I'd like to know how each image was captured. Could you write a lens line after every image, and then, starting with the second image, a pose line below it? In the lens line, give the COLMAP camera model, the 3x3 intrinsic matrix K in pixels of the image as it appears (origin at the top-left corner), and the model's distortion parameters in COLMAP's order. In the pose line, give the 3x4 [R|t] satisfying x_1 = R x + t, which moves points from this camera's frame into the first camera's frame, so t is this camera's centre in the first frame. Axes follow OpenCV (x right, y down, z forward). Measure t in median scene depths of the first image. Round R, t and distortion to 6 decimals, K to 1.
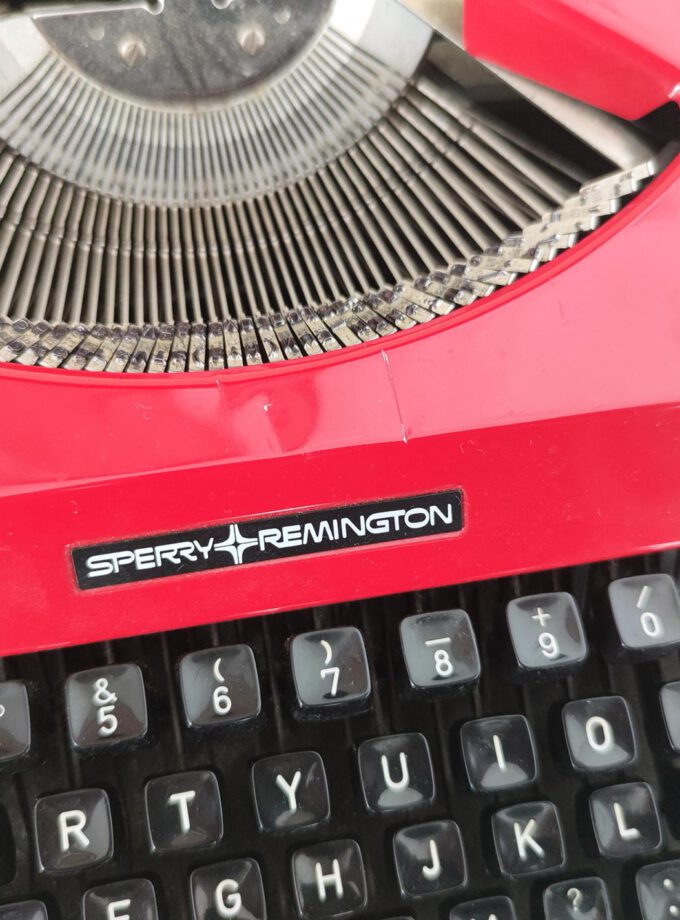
lens RADIAL K [[973.2, 0, 332.7], [0, 973.2, 456.1], [0, 0, 1]] dist [0.013980, 0.000000]
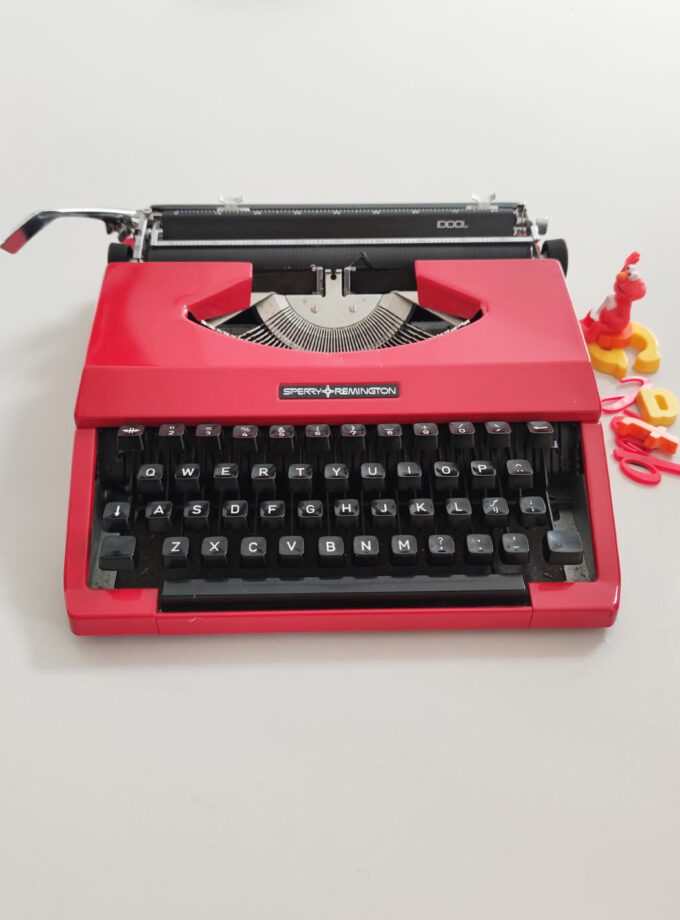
lens RADIAL K [[973.2, 0, 347.1], [0, 973.2, 457.4], [0, 0, 1]] dist [0.013980, 0.000000]
pose [[0.988461, 0.027972, -0.148872, 0.442648], [-0.110172, 0.807253, -0.579832, 2.086668], [0.103958, 0.589543, 0.801019, -1.438810]]
